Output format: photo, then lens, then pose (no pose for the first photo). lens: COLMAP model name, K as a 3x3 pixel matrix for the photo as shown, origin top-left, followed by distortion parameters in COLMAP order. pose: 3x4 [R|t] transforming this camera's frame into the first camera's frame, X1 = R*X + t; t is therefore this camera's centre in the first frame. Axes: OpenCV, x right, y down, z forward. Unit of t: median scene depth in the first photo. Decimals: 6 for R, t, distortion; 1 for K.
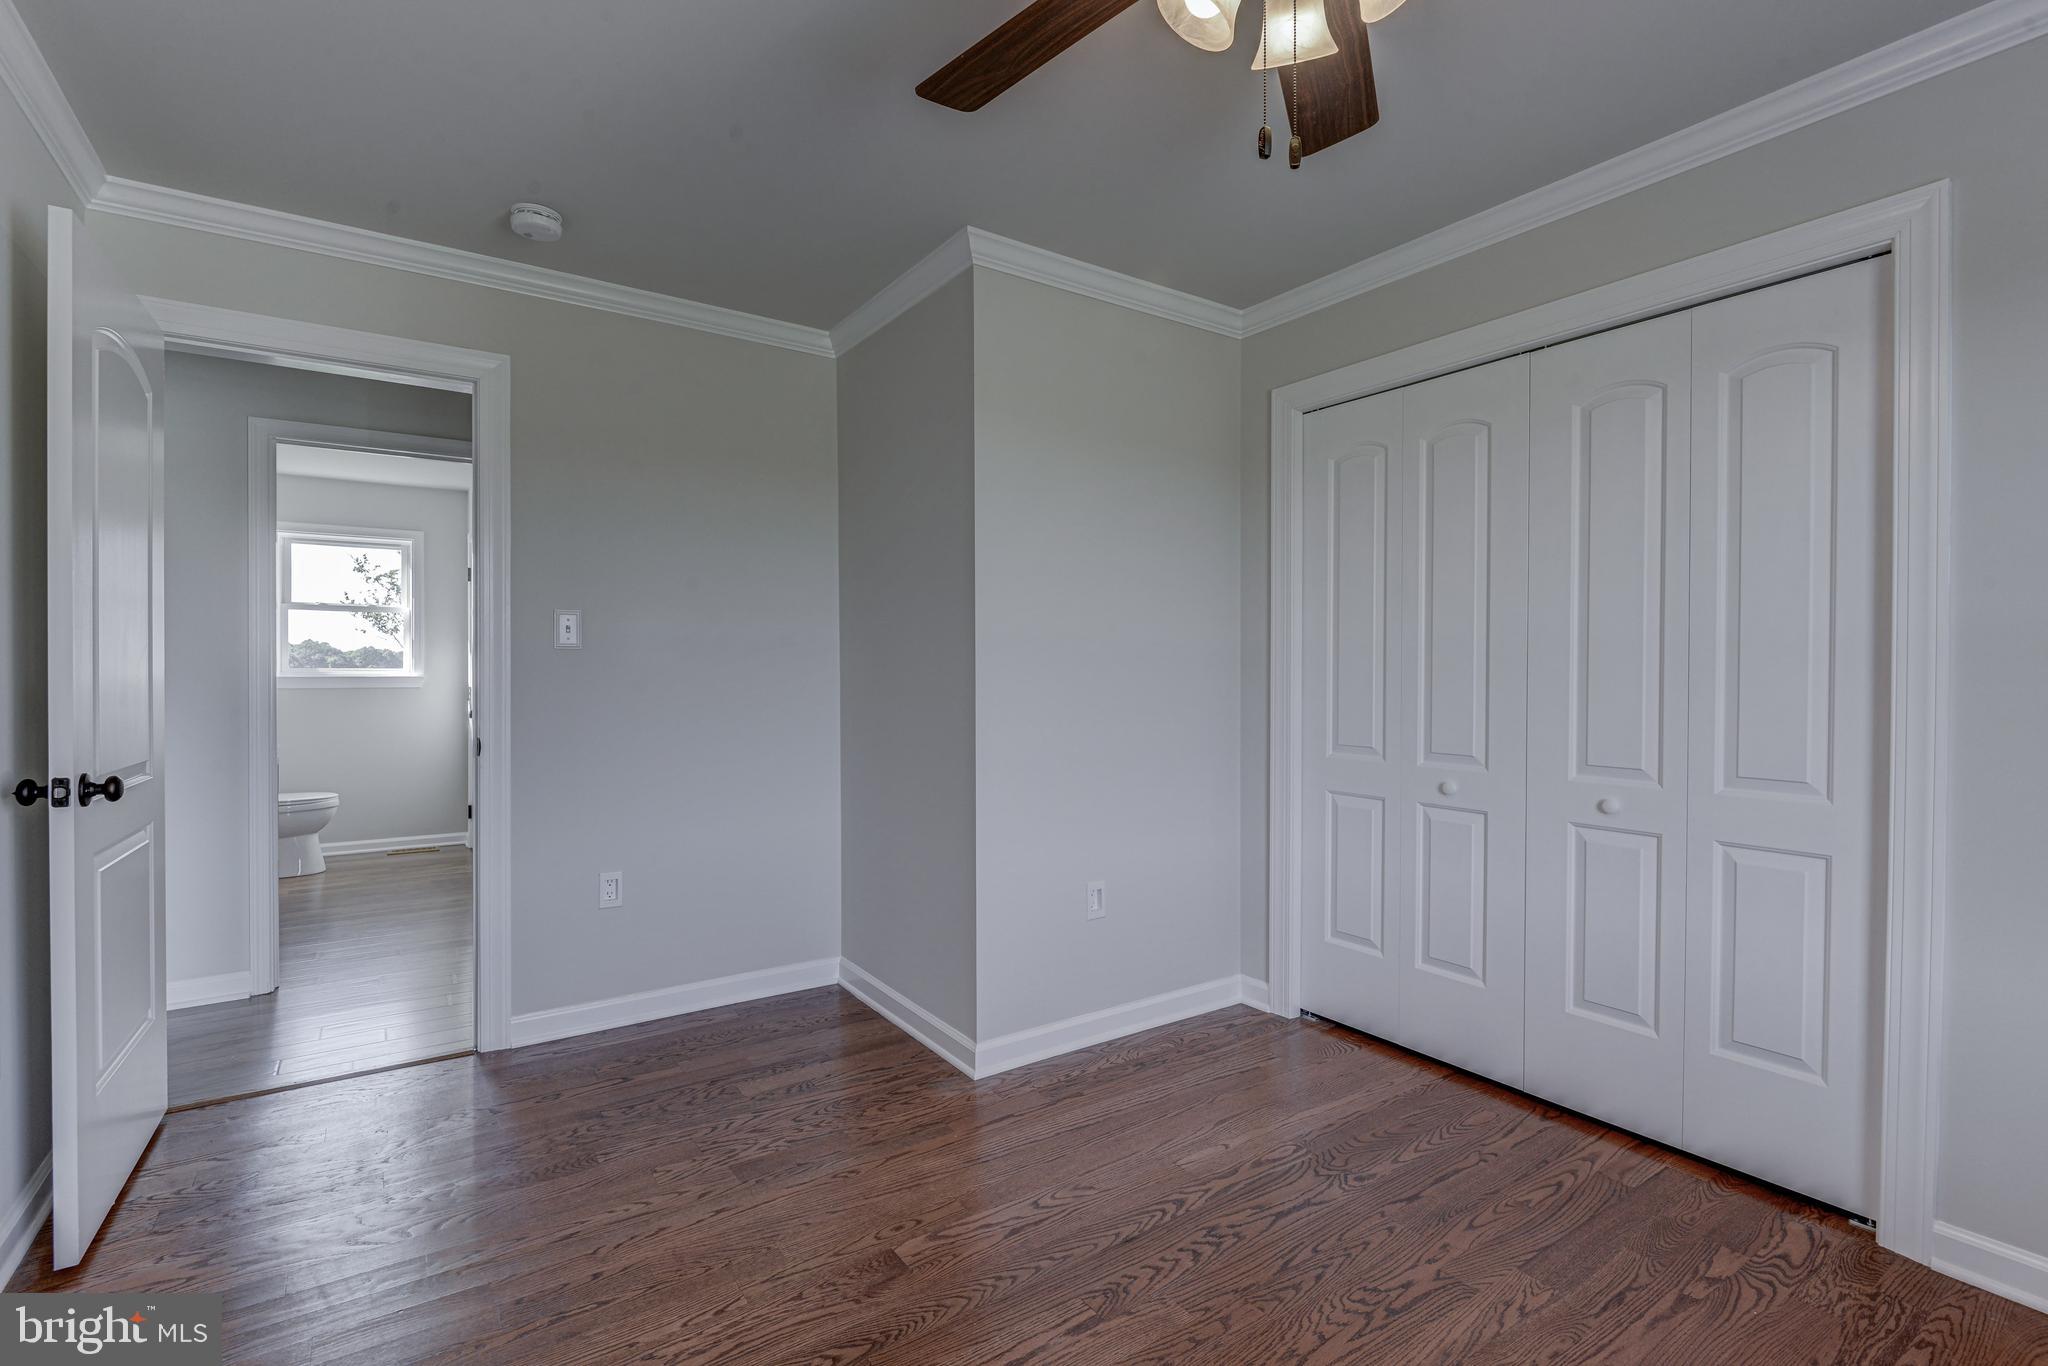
lens RADIAL K [[927.5, 0, 1004.2], [0, 927.5, 678.7], [0, 0, 1]] dist [0.007693, -0.008919]
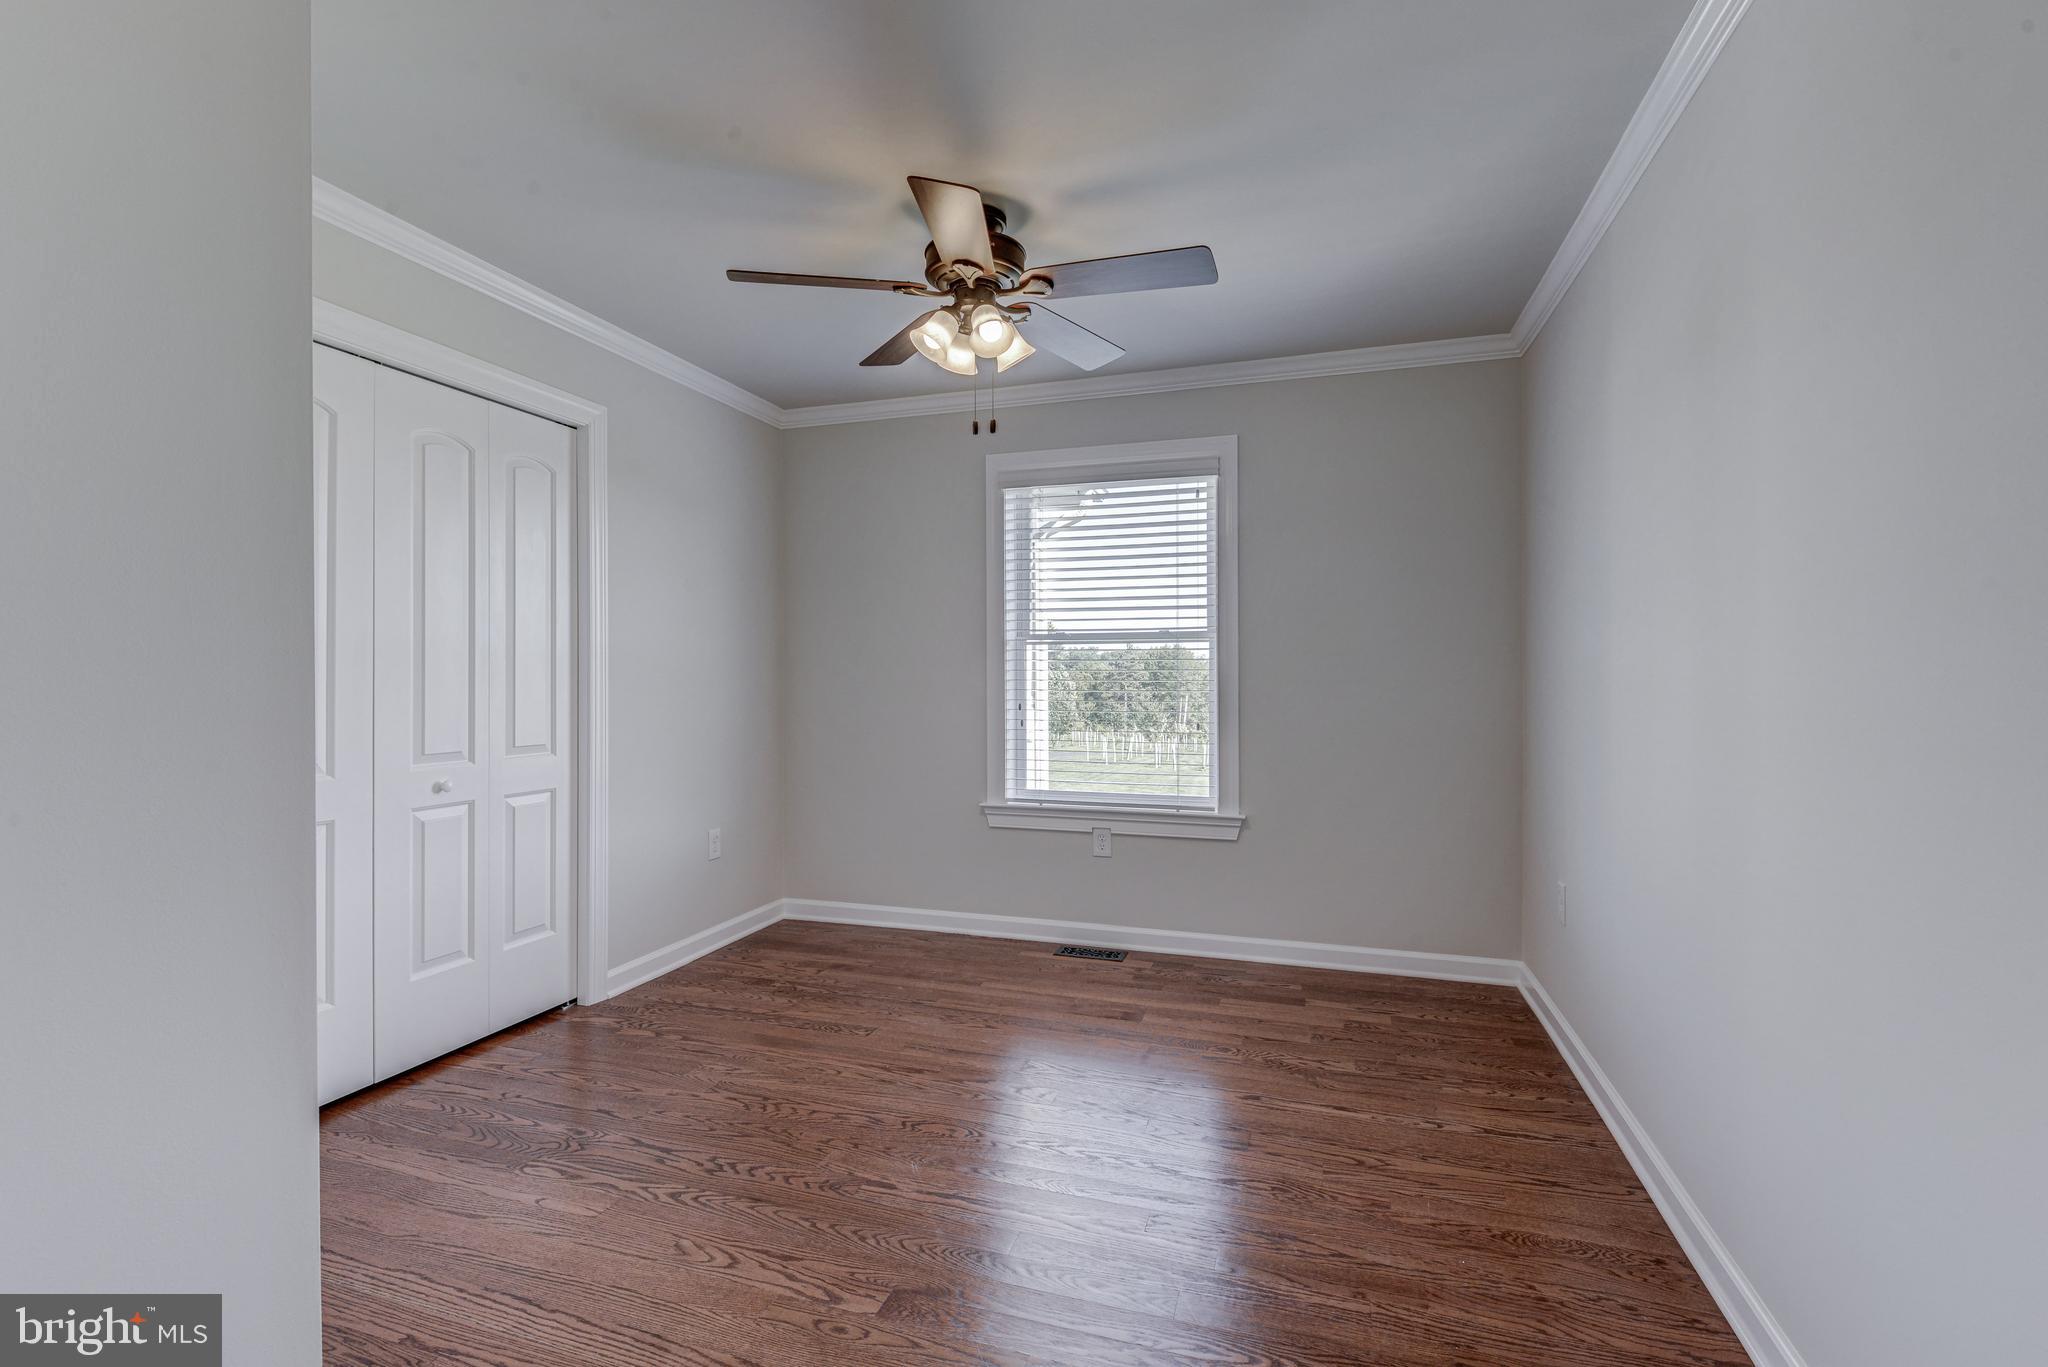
lens RADIAL K [[927.5, 0, 1004.2], [0, 927.5, 679.2], [0, 0, 1]] dist [0.007693, -0.008919]
pose [[-0.606421, -0.003978, 0.795134, -0.834843], [0.005578, 0.999942, 0.009257, -0.007276], [-0.795124, 0.010048, -0.606364, 1.324308]]
